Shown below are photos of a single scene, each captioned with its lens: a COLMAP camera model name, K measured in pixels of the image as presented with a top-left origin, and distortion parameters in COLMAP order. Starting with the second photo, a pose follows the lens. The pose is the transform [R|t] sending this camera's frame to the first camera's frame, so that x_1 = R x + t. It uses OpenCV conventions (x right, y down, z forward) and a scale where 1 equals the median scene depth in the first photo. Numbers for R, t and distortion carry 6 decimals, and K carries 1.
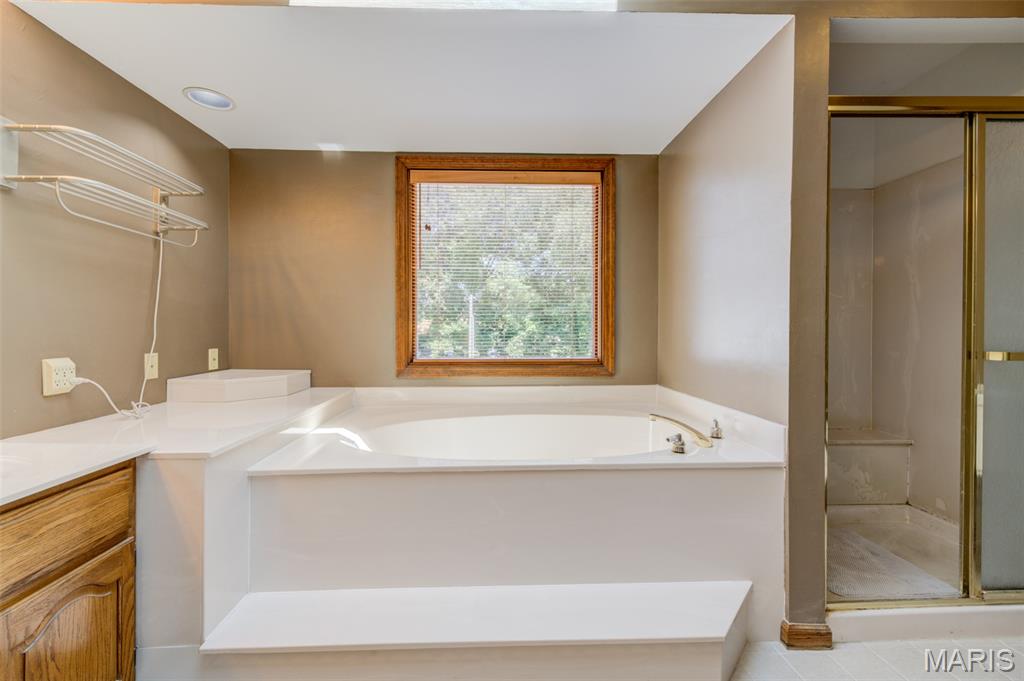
lens RADIAL K [[403.5, 0, 517.2], [0, 403.5, 334.9], [0, 0, 1]] dist [0.001982, -0.000468]
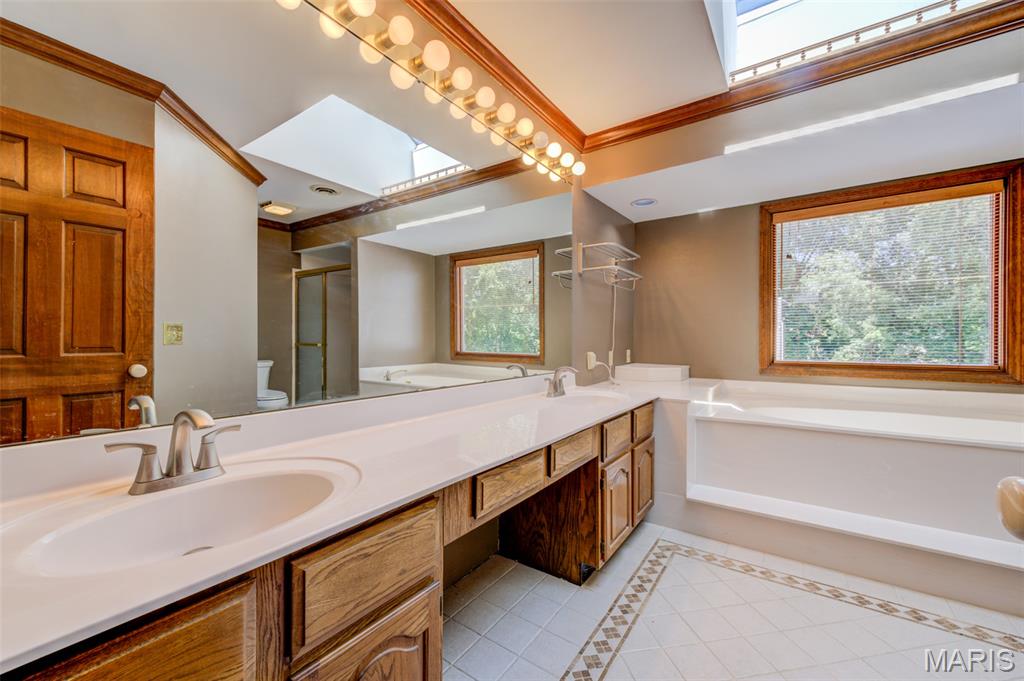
lens RADIAL K [[403.5, 0, 504.4], [0, 403.5, 341.2], [0, 0, 1]] dist [0.001982, -0.000468]
pose [[0.766523, 0.002442, -0.642213, -0.092231], [-0.005158, 0.999984, -0.002354, 0.005506], [0.642197, 0.005117, 0.766523, -0.536043]]
